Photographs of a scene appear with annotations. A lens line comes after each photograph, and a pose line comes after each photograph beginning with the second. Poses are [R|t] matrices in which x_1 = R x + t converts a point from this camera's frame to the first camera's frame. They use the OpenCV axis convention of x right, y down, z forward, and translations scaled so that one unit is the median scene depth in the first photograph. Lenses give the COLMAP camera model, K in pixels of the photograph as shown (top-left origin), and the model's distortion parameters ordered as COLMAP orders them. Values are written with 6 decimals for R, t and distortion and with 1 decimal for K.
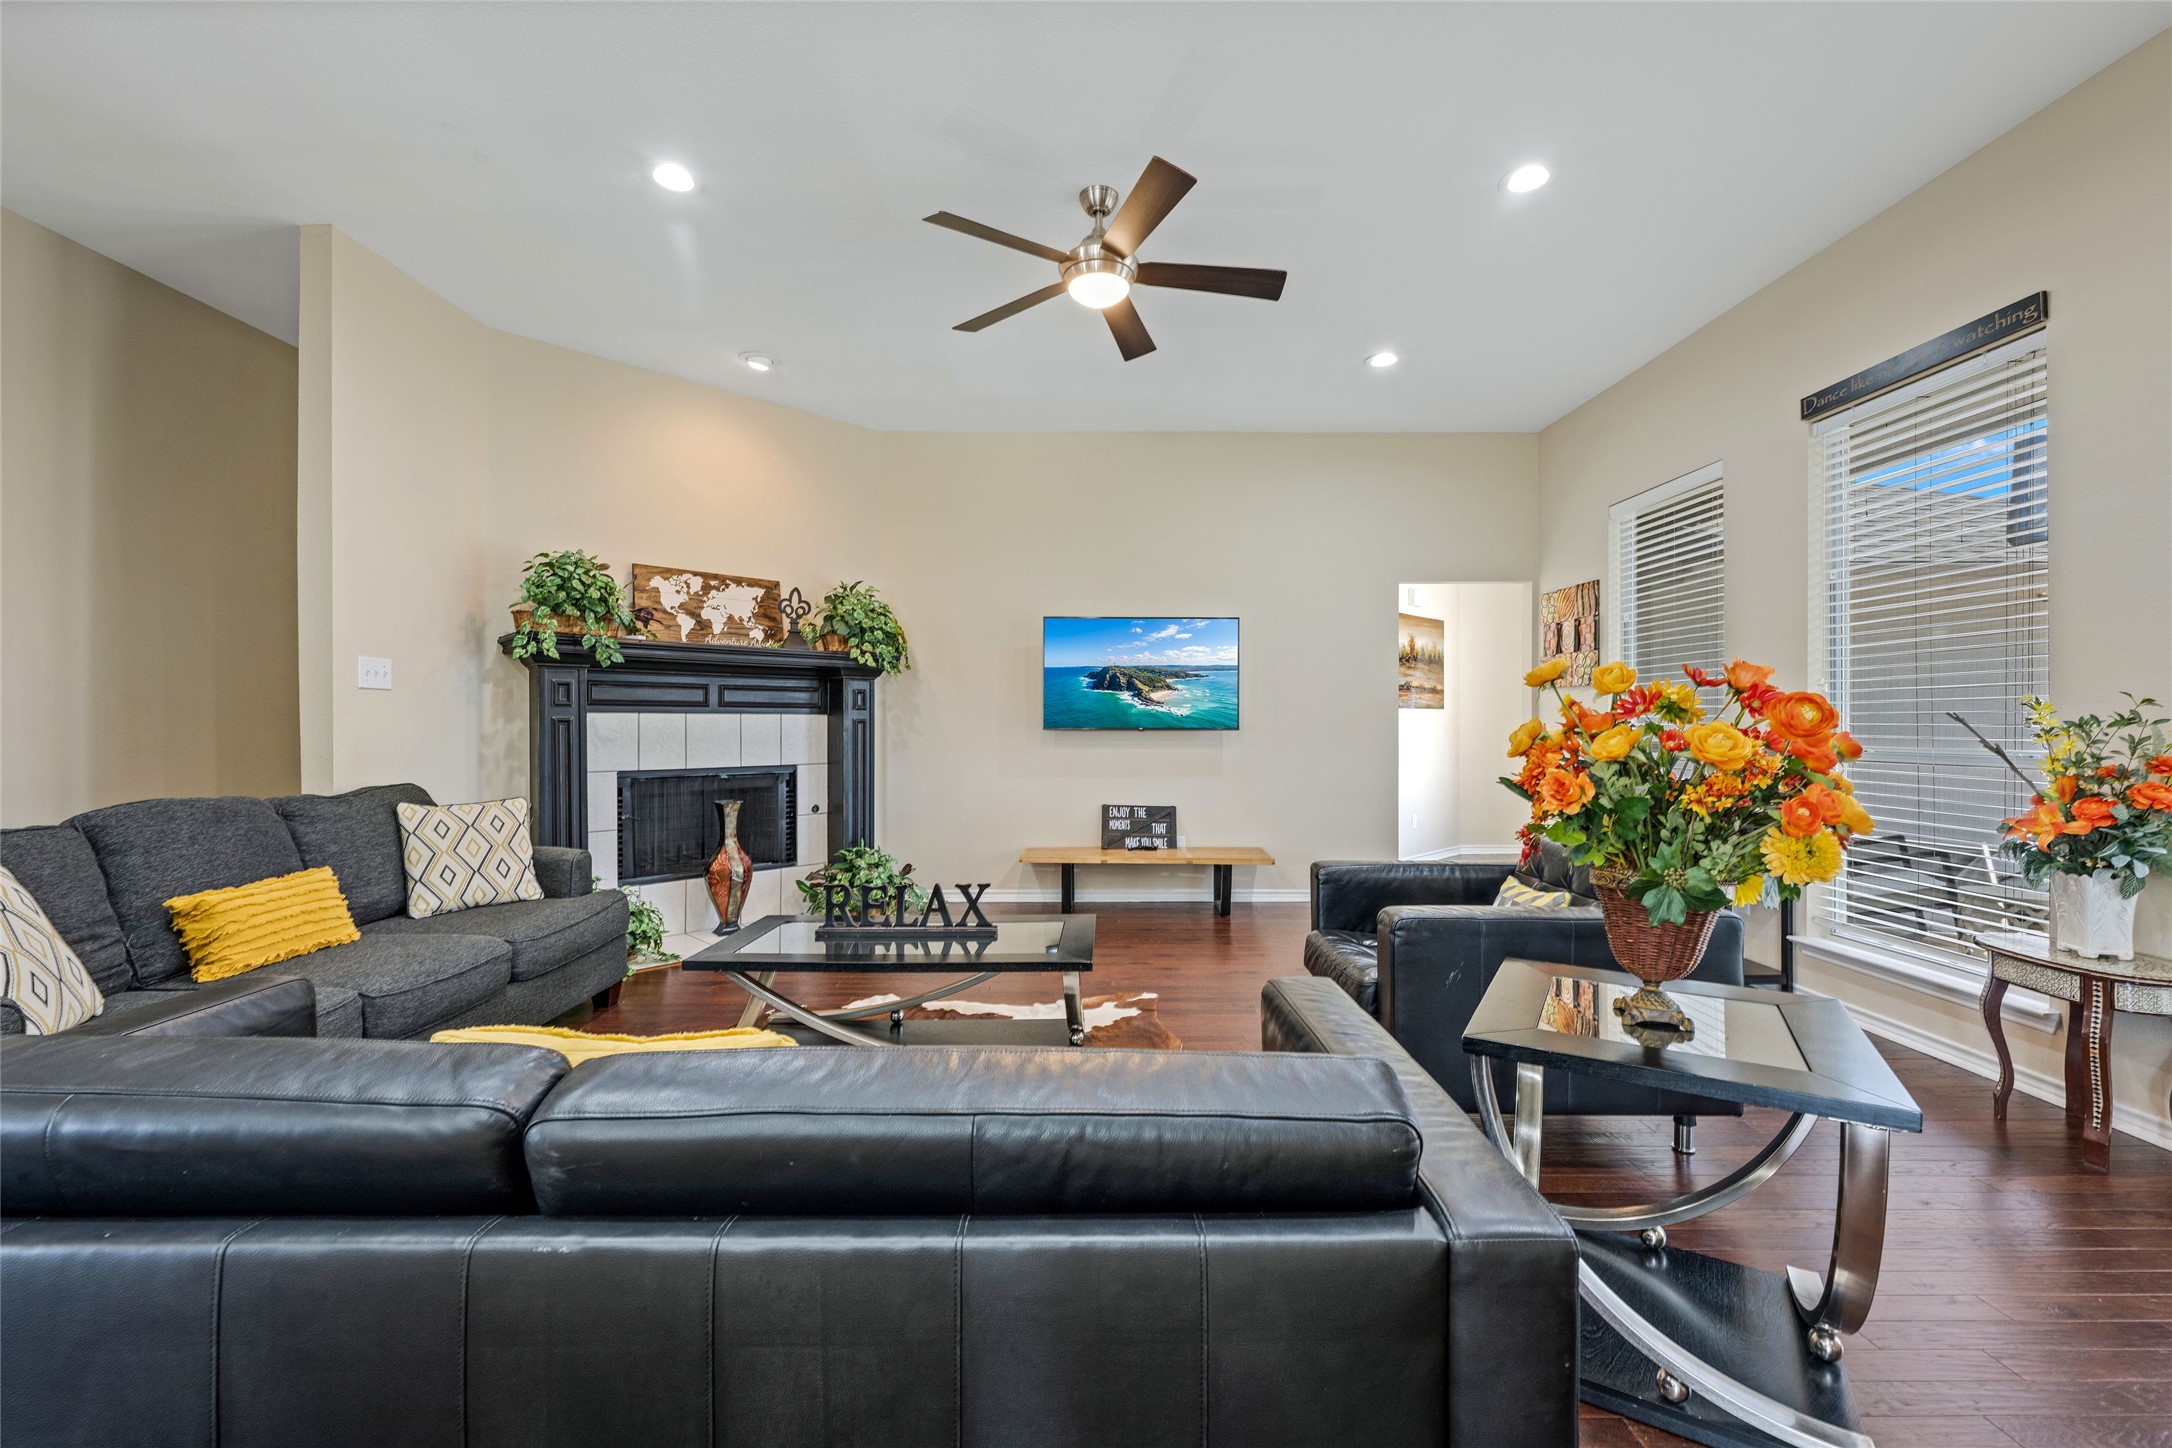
lens RADIAL K [[909.5, 0, 1086.0], [0, 909.5, 724.0], [0, 0, 1]] dist [-0.000043, 0.000127]
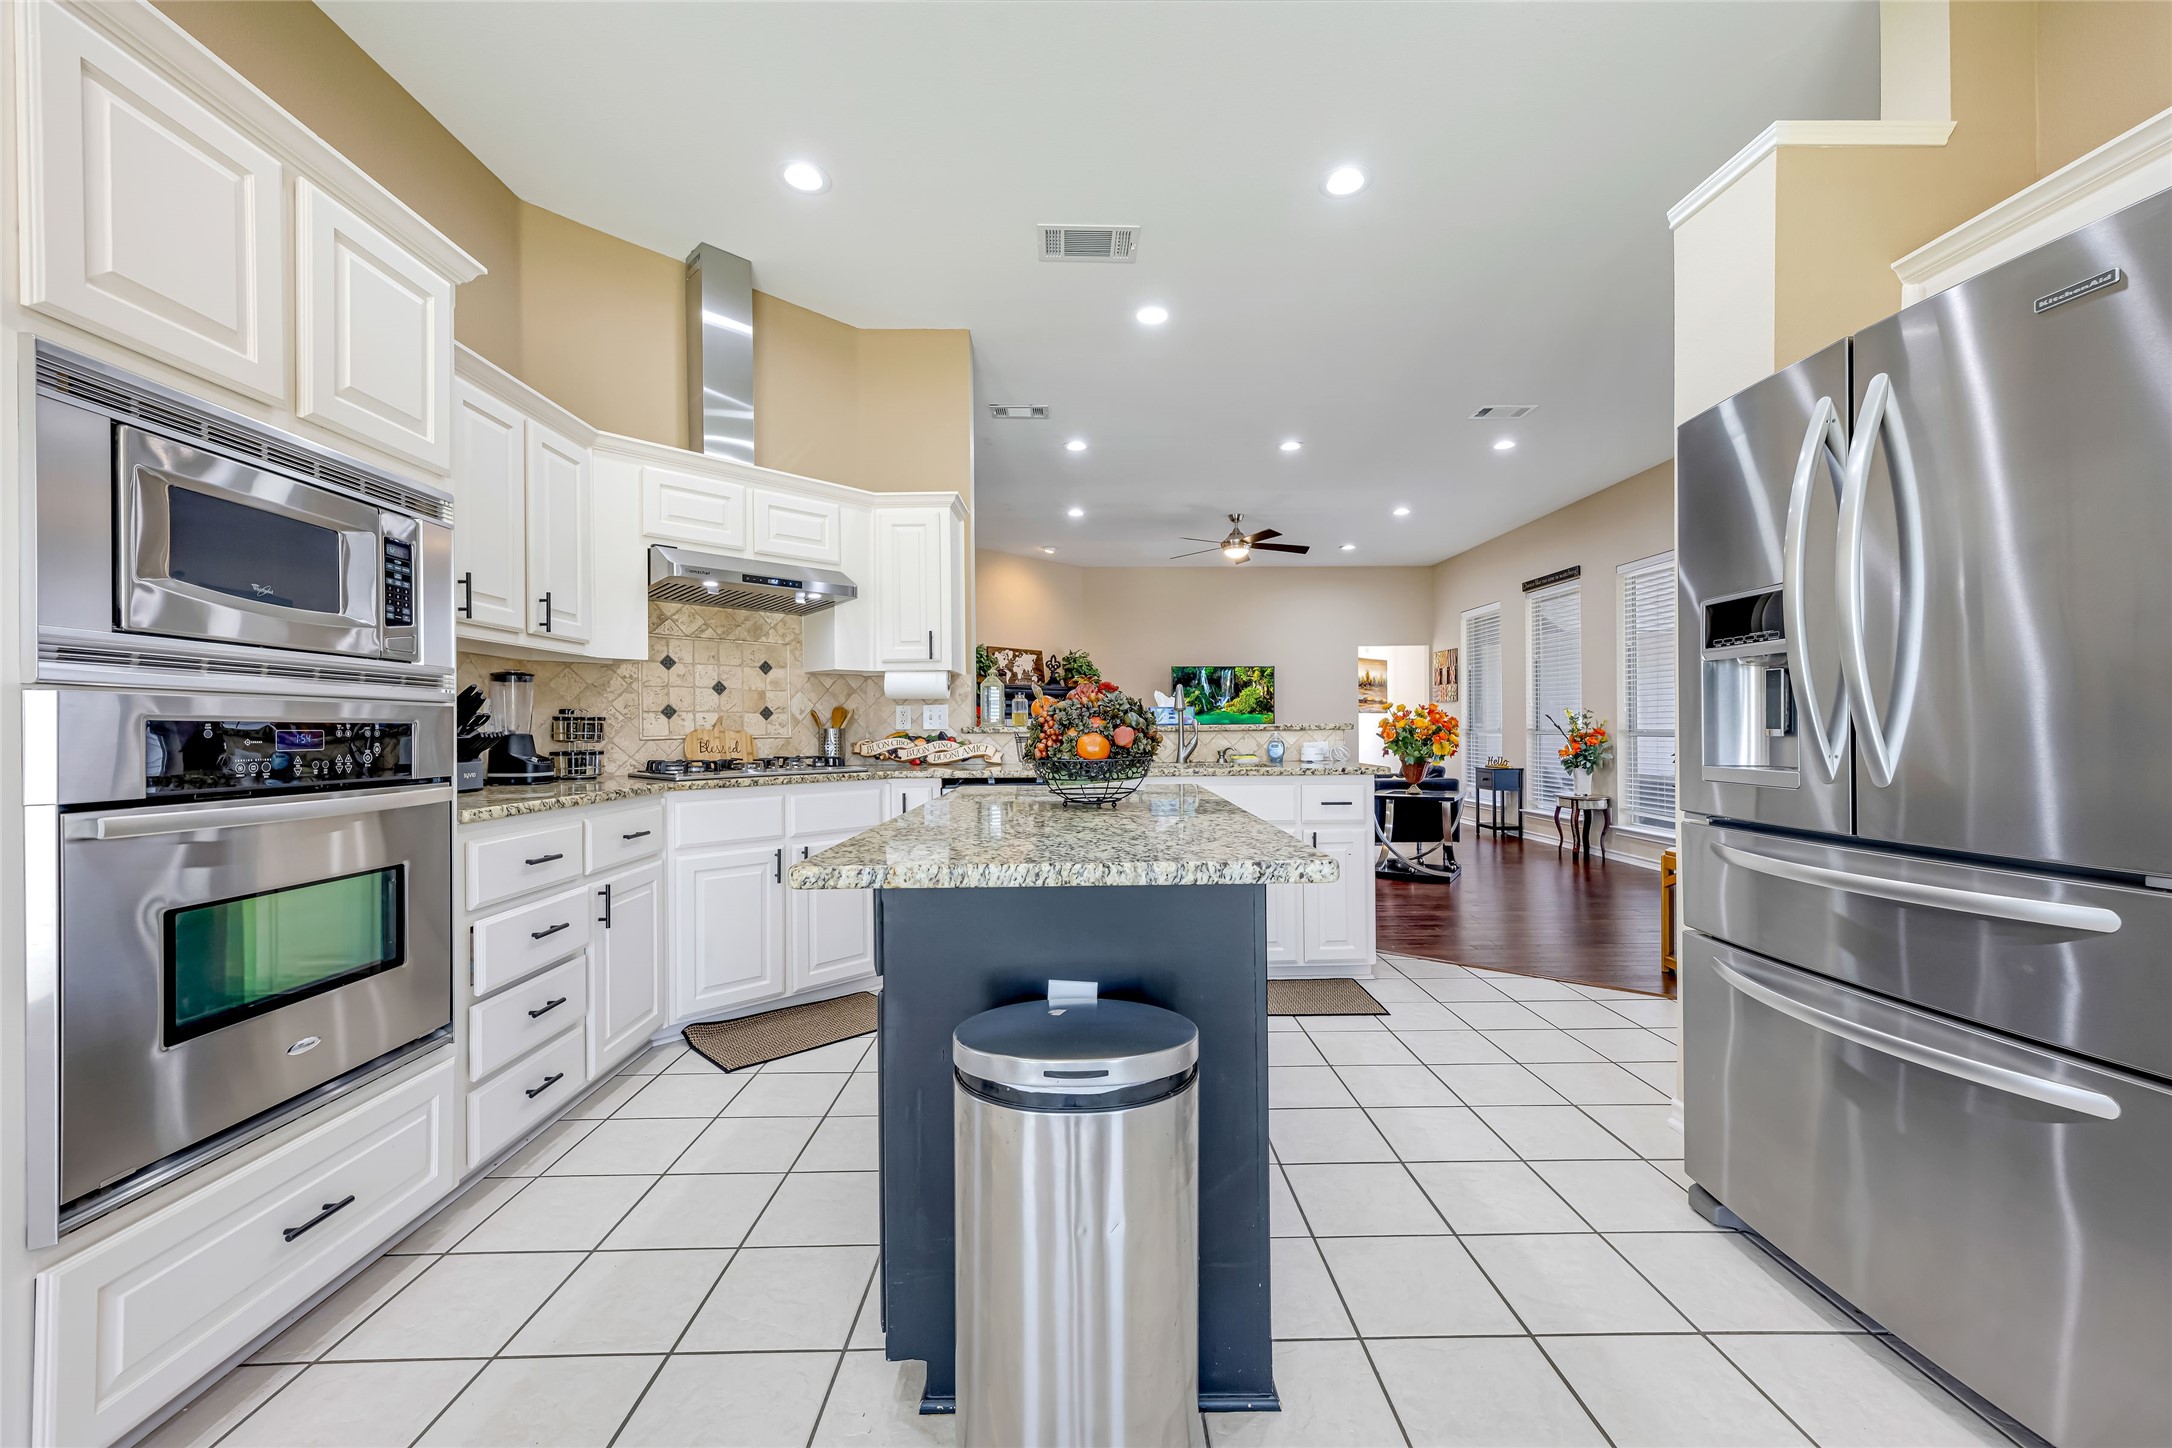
lens RADIAL K [[870.9, 0, 1089.5], [0, 870.9, 731.0], [0, 0, 1]] dist [-0.000847, -0.000341]
pose [[0.999834, -0.007016, 0.016813, -0.292961], [0.006970, 0.999972, 0.002763, 0.011862], [-0.016832, -0.002645, 0.999855, -0.956181]]
